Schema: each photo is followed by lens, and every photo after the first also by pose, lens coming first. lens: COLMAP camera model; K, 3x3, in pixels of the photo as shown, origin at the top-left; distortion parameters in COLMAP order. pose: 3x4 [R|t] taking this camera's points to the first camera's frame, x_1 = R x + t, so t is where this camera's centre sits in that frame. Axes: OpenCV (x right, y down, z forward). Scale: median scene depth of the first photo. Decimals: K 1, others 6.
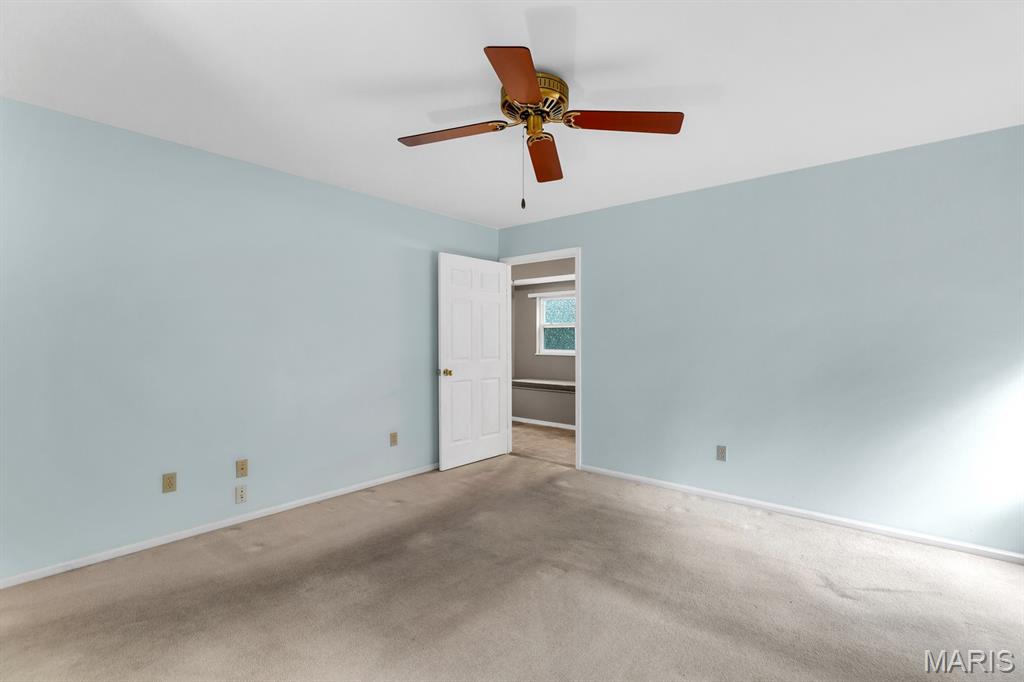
lens RADIAL K [[461.8, 0, 511.7], [0, 461.8, 335.7], [0, 0, 1]] dist [0.001607, -0.000141]
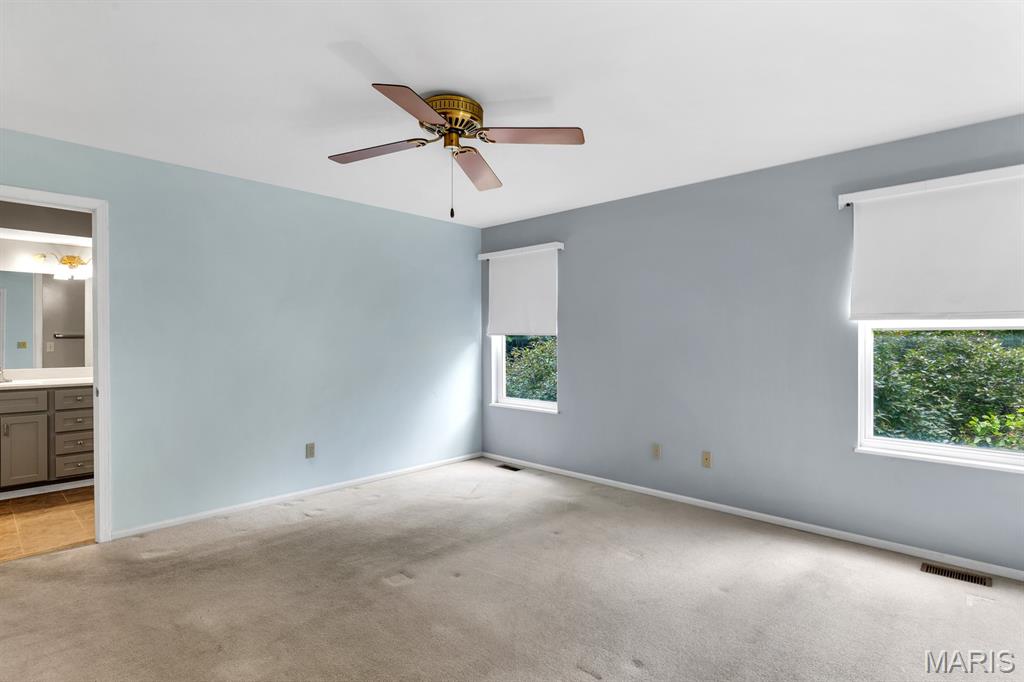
lens RADIAL K [[516.6, 0, 512.0], [0, 516.6, 341.0], [0, 0, 1]] dist [-0.000376, -0.000004]
pose [[0.061451, -0.002218, 0.998108, -0.717423], [-0.004269, 0.999988, 0.002485, 0.004255], [-0.998101, -0.004413, 0.061440, 0.509492]]
